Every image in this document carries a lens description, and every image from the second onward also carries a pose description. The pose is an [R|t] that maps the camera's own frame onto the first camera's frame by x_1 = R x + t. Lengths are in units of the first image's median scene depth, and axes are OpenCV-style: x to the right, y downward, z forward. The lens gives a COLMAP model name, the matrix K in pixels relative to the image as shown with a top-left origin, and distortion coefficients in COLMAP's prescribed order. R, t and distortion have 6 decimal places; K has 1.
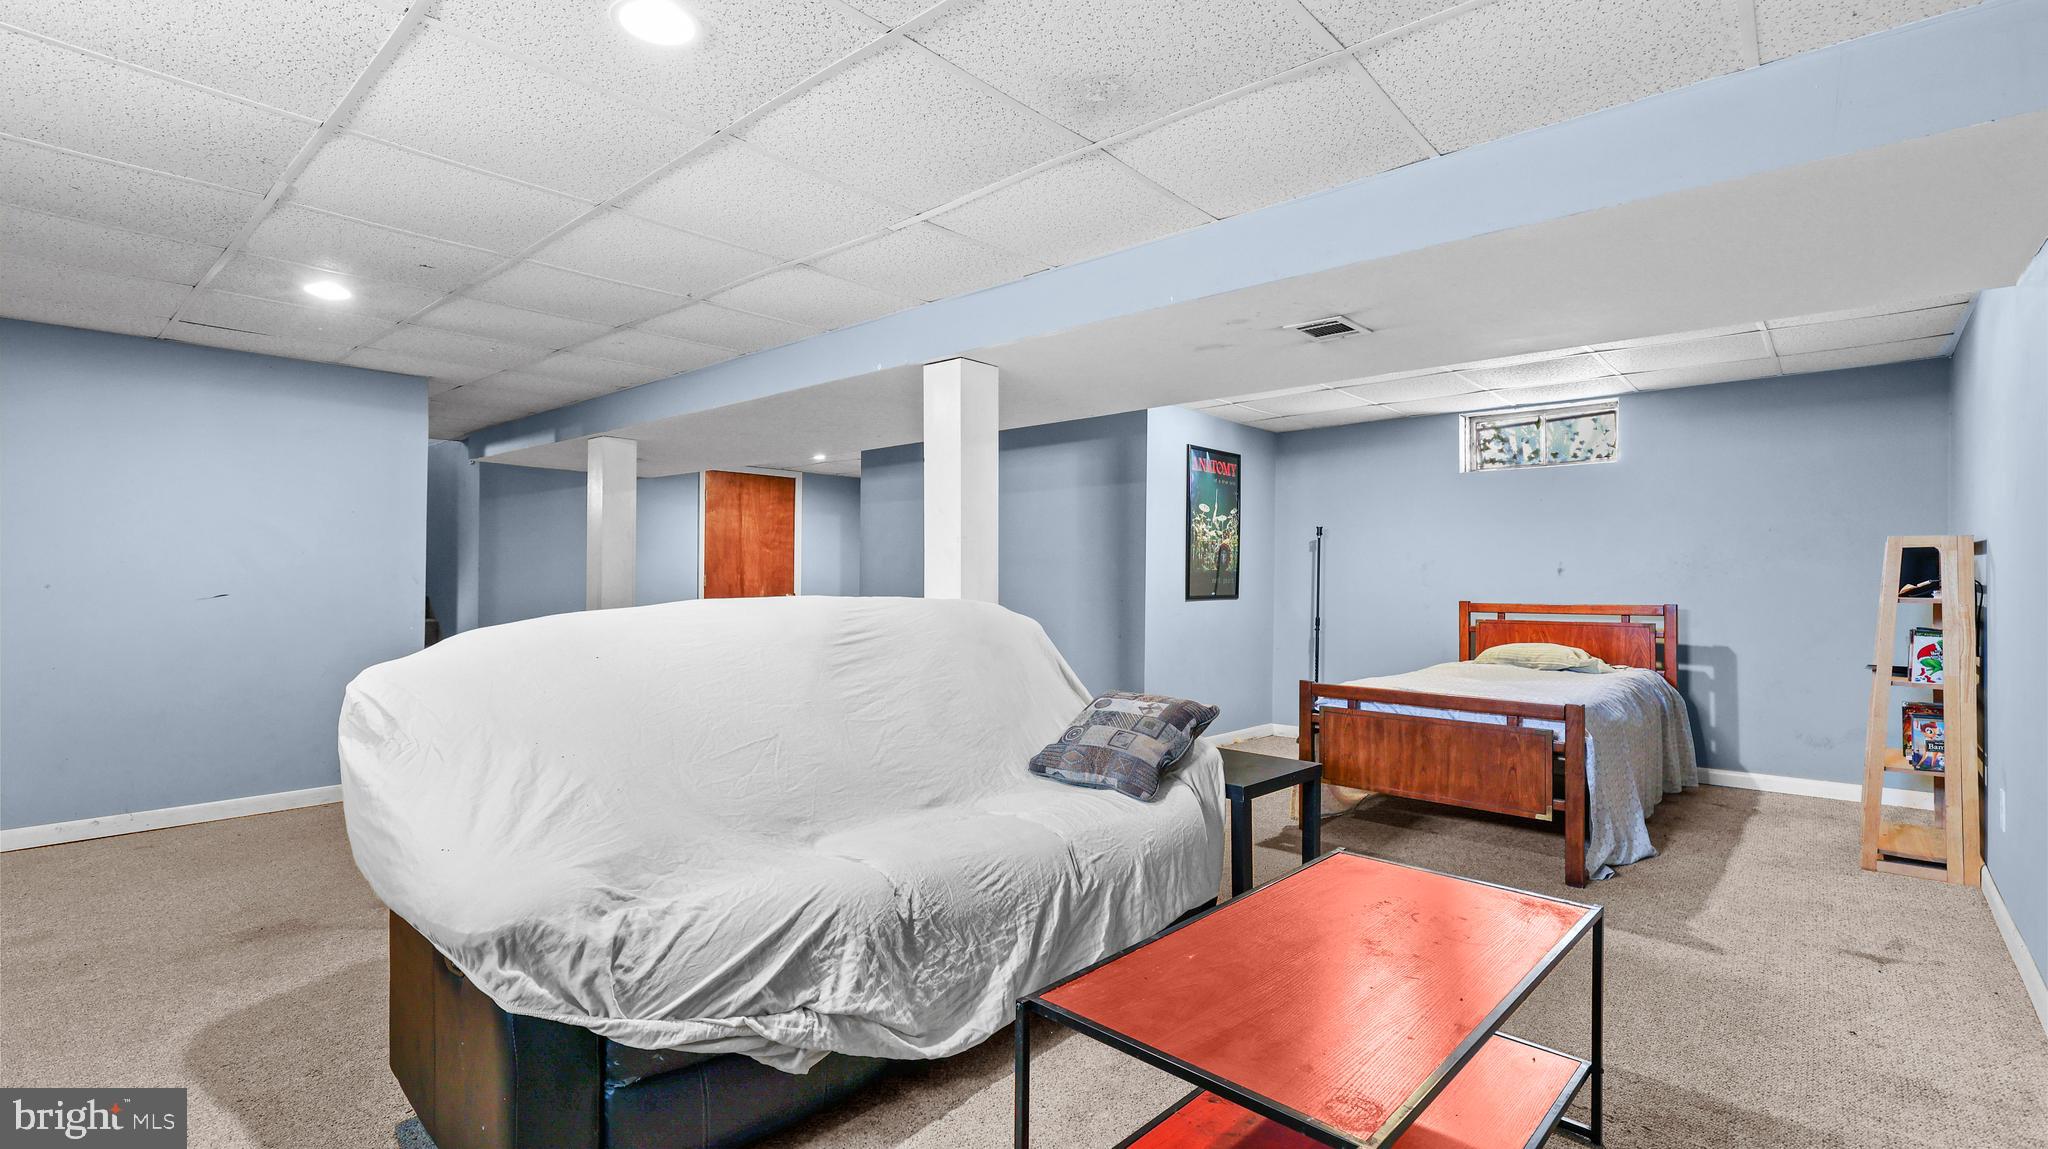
lens RADIAL K [[928.6, 0, 1031.1], [0, 928.6, 565.7], [0, 0, 1]] dist [0.005512, 0.000229]
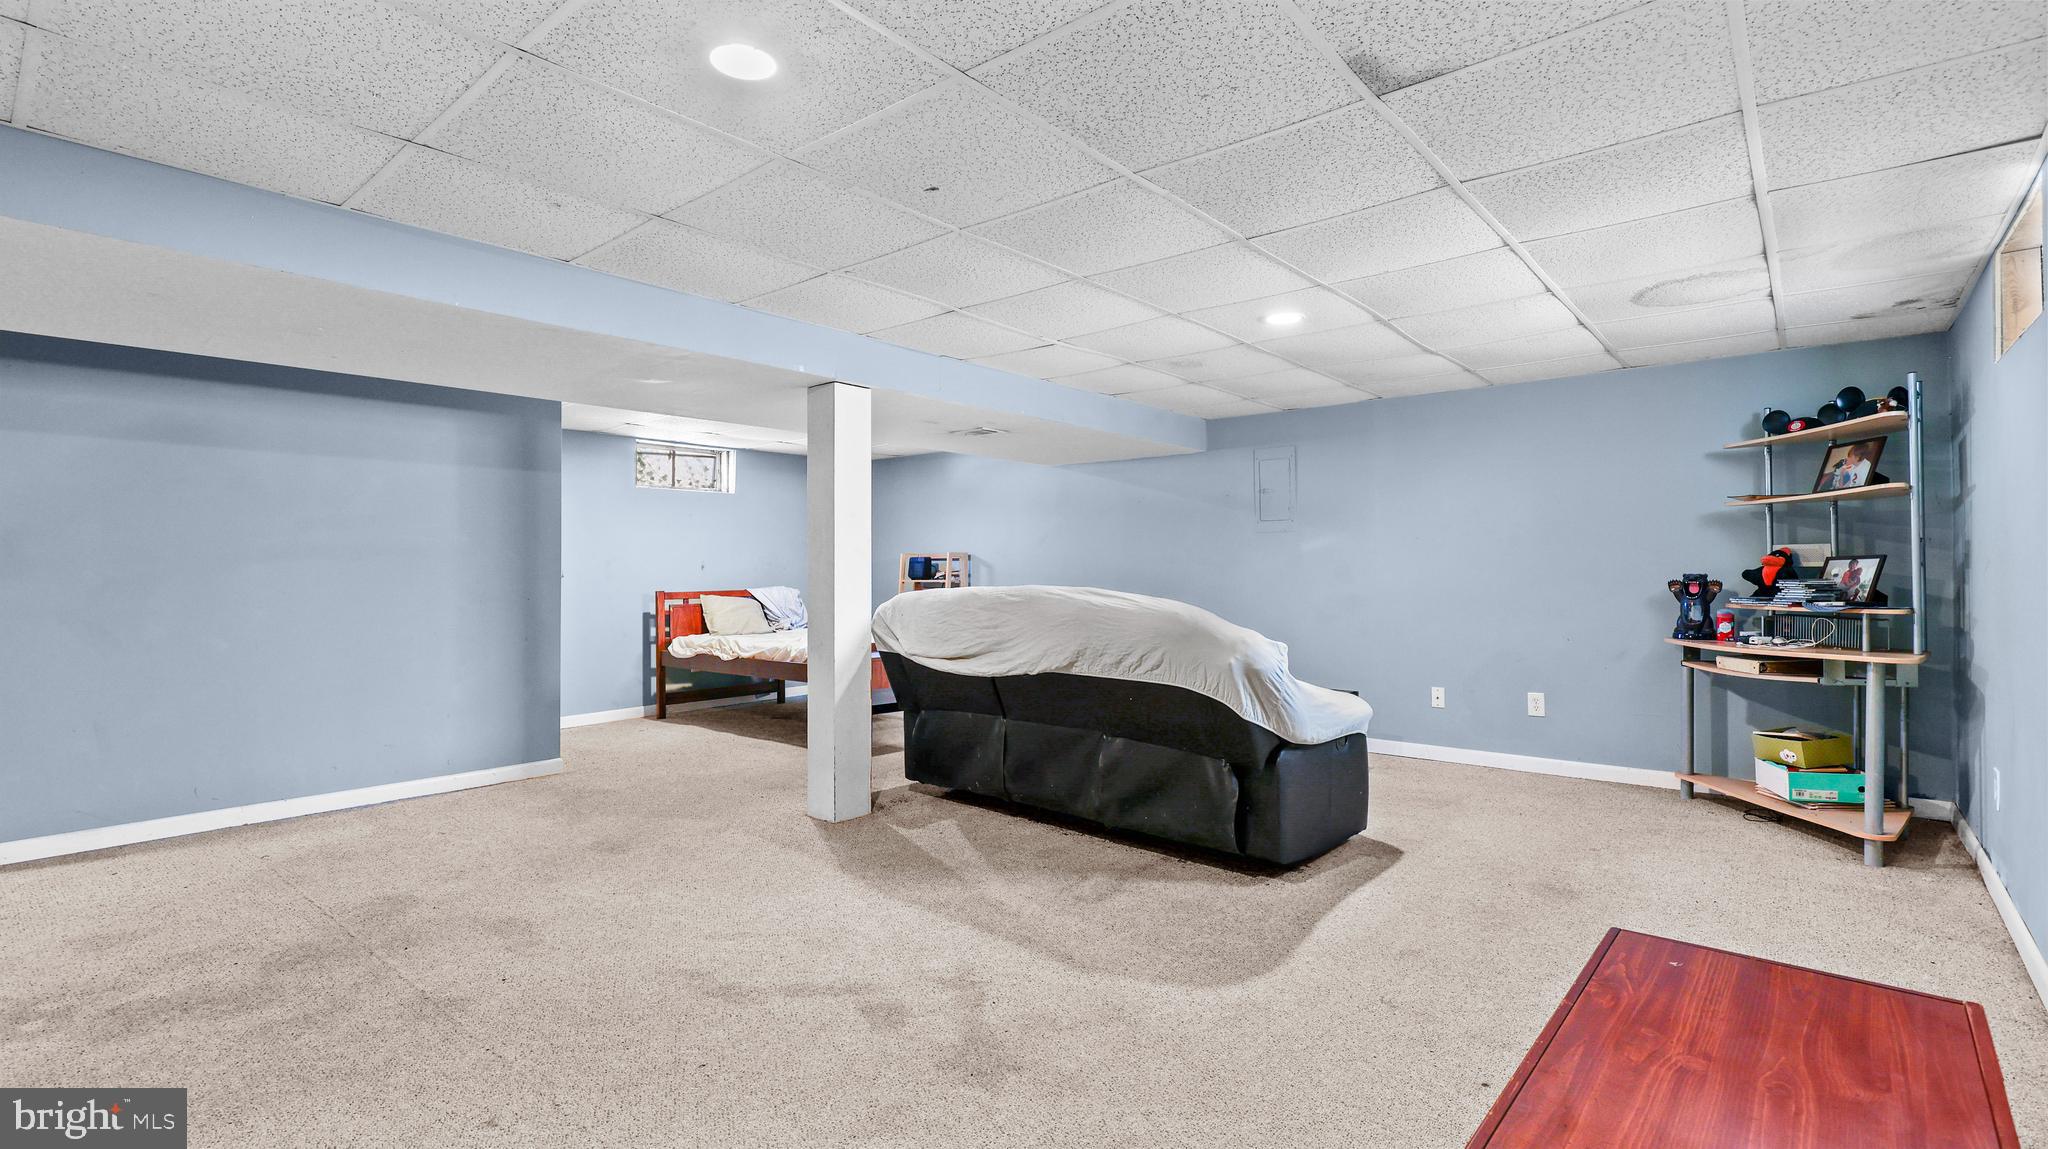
lens RADIAL K [[928.6, 0, 1029.9], [0, 928.6, 576.0], [0, 0, 1]] dist [0.005512, 0.000229]
pose [[-0.027681, -0.004661, 0.999606, -1.337638], [-0.013462, 0.999900, 0.004289, 0.008427], [-0.999526, -0.013338, -0.027741, 0.860231]]
